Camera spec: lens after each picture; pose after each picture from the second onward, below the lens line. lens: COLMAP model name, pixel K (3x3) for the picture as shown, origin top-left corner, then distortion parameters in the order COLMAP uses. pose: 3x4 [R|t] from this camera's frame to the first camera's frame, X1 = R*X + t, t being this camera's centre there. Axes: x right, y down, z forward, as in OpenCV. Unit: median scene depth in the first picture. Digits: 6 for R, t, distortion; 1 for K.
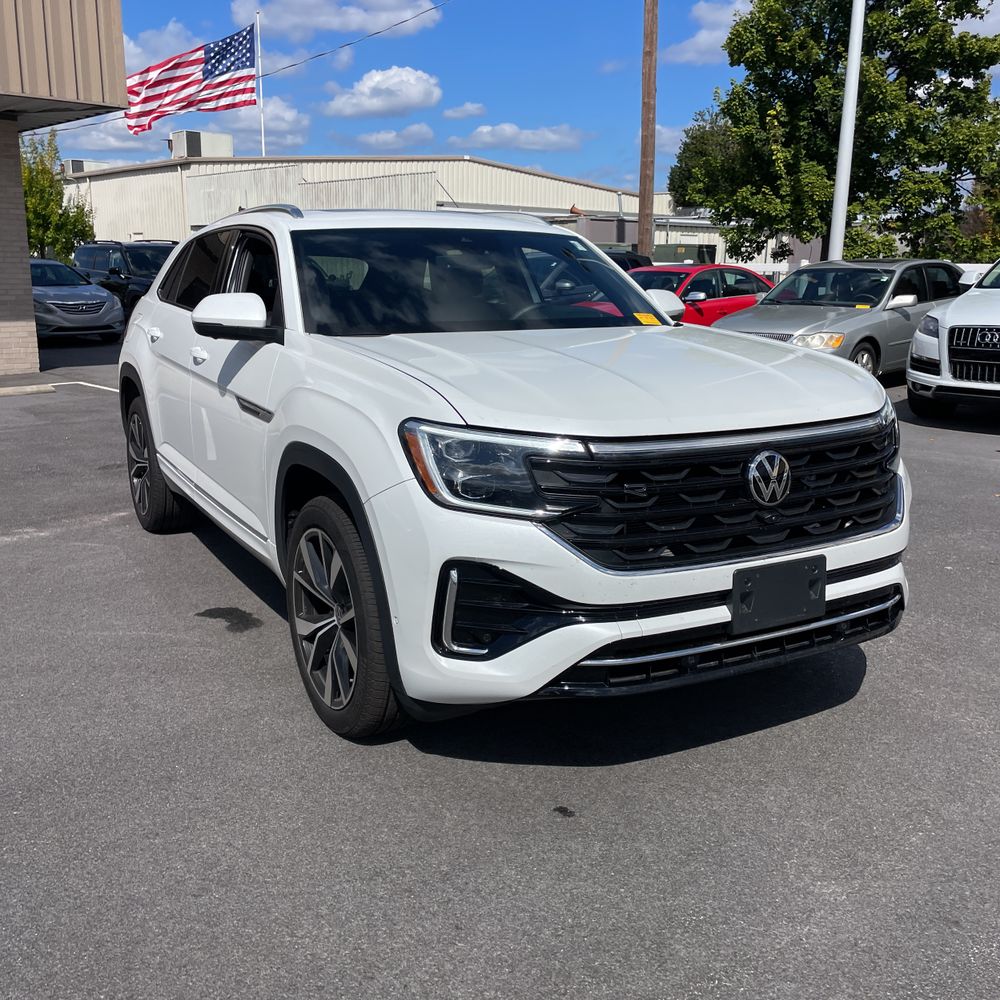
lens RADIAL K [[1030.0, 0, 492.9], [0, 1030.0, 502.0], [0, 0, 1]] dist [0.031451, 0.000000]
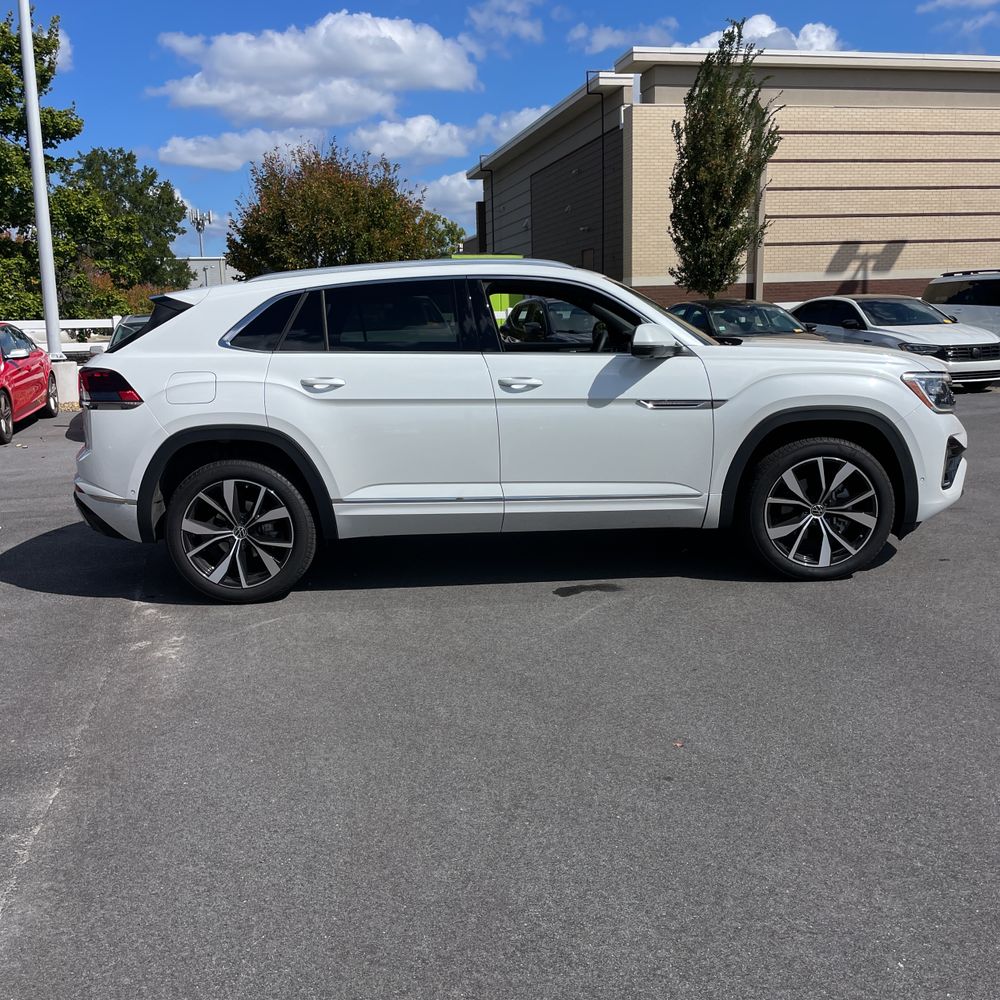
lens RADIAL K [[1030.0, 0, 496.6], [0, 1030.0, 492.8], [0, 0, 1]] dist [0.031451, 0.000000]
pose [[0.482269, -0.175202, 0.858324, -0.987661], [0.231254, 0.970502, 0.068164, -0.080037], [-0.844948, 0.165618, 0.508560, 0.322527]]
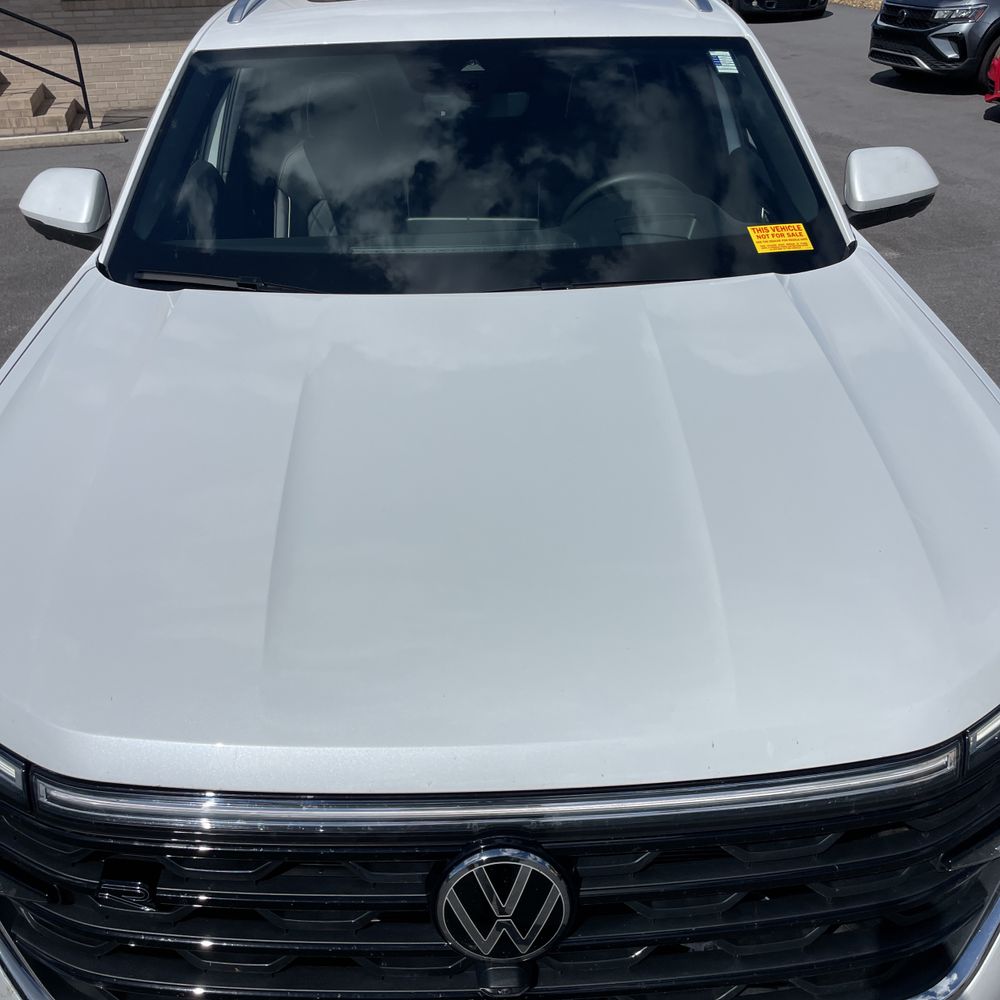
lens RADIAL K [[1030.0, 0, 503.5], [0, 1030.0, 497.7], [0, 0, 1]] dist [0.031451, 0.000000]
pose [[0.889058, 0.202852, -0.410399, 0.191473], [-0.079045, 0.951025, 0.298835, -0.142205], [0.450919, -0.233242, 0.861551, 0.324254]]
